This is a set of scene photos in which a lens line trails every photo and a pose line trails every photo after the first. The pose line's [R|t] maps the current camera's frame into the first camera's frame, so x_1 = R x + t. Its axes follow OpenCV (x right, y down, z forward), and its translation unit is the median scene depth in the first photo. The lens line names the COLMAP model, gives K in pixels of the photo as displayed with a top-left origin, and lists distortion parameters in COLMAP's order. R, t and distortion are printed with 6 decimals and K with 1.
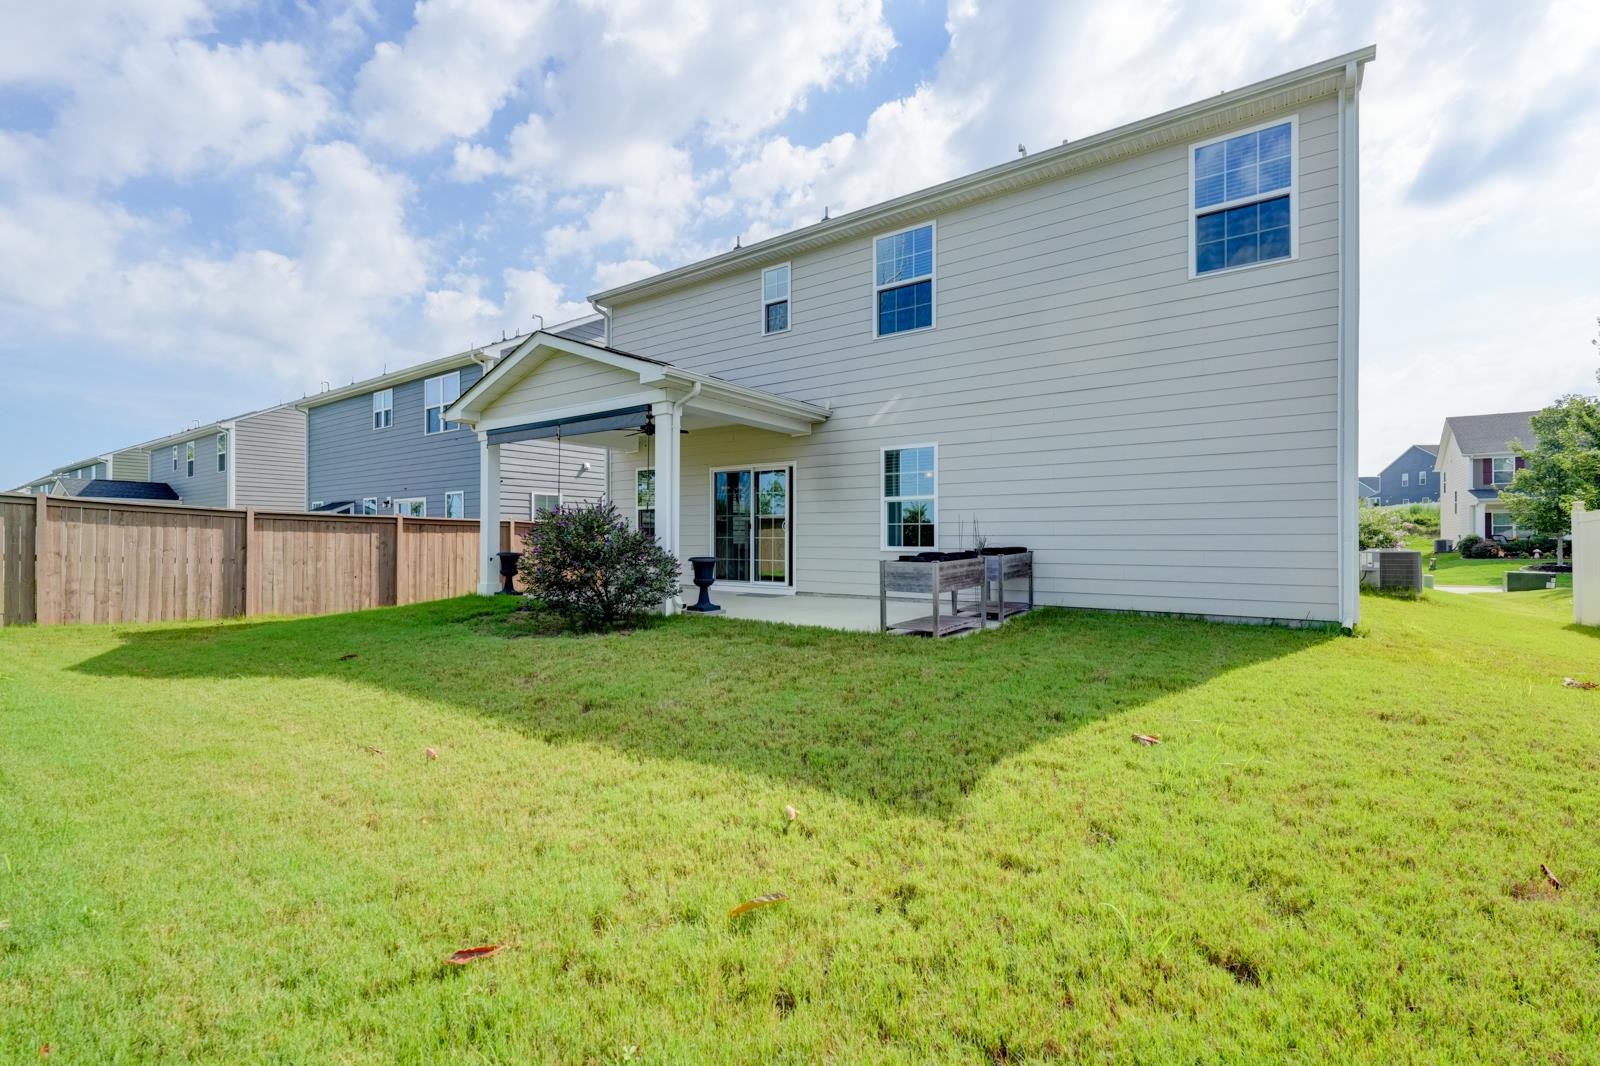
lens RADIAL K [[701.9, 0, 802.5], [0, 701.9, 533.8], [0, 0, 1]] dist [0.002127, 0.000363]
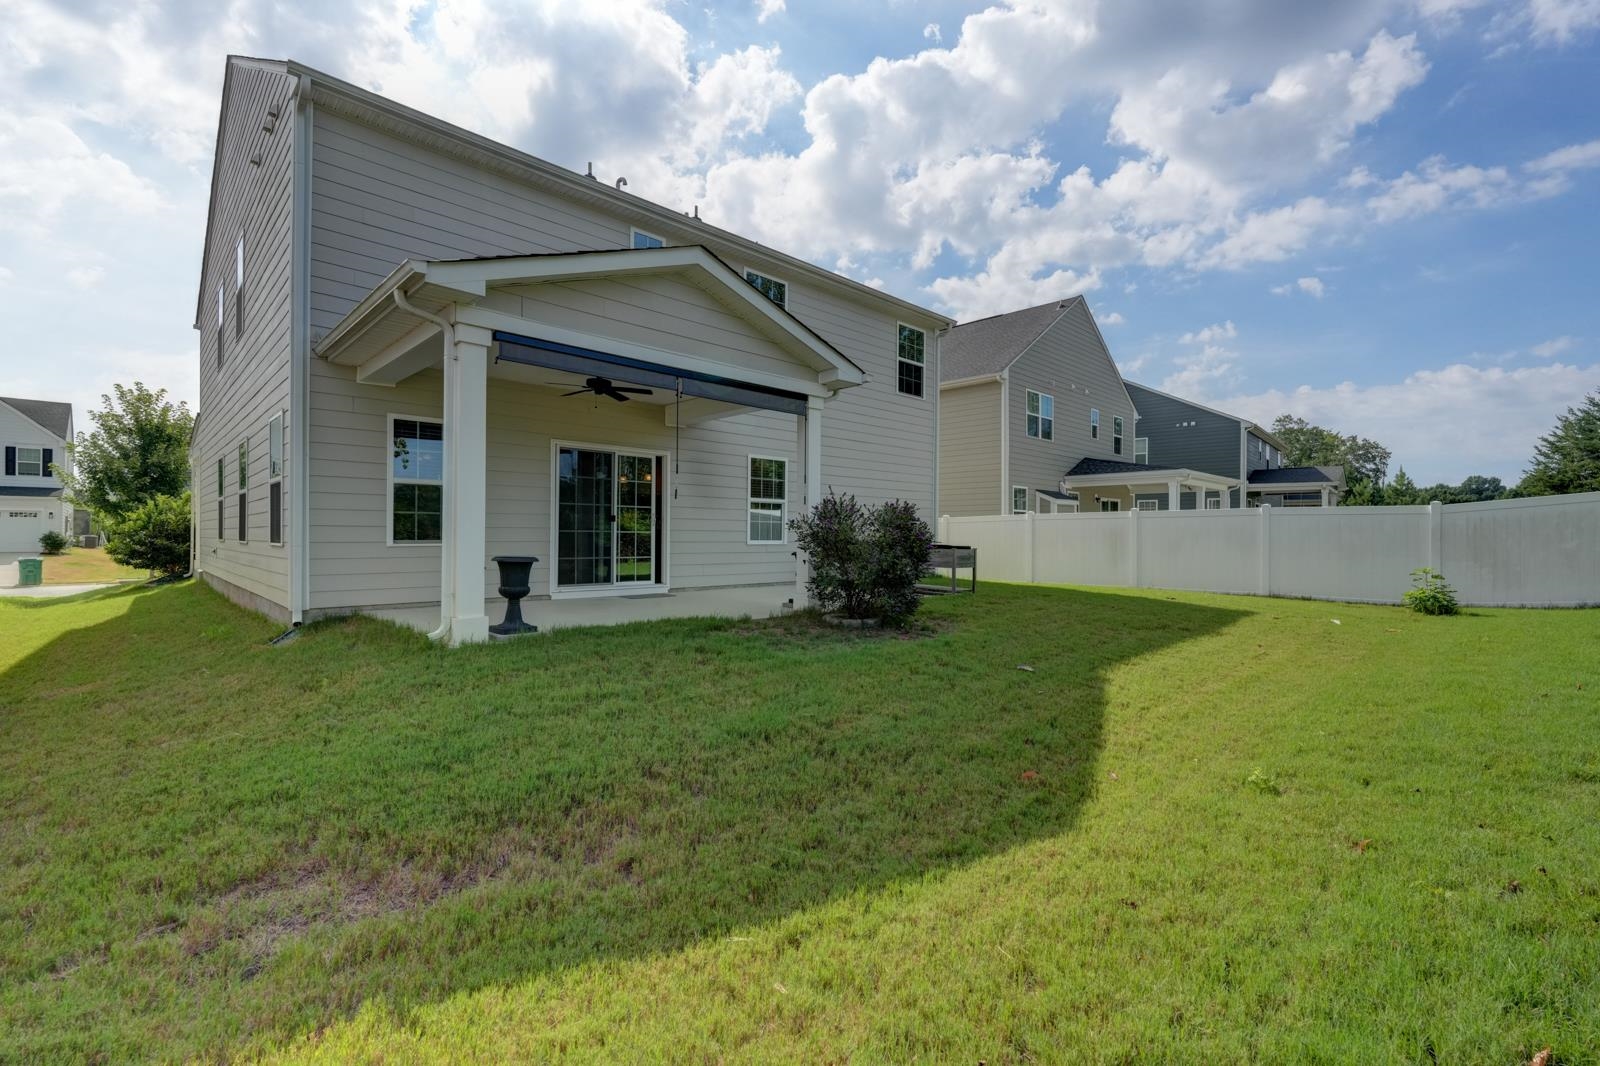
lens RADIAL K [[695.5, 0, 800.0], [0, 695.5, 533.0], [0, 0, 1]] dist [0.001569, 0.000263]
pose [[0.168299, 0.002472, 0.985733, -0.900423], [-0.010375, 0.999946, -0.000737, 0.005156], [-0.985681, -0.010103, 0.168315, 0.657107]]
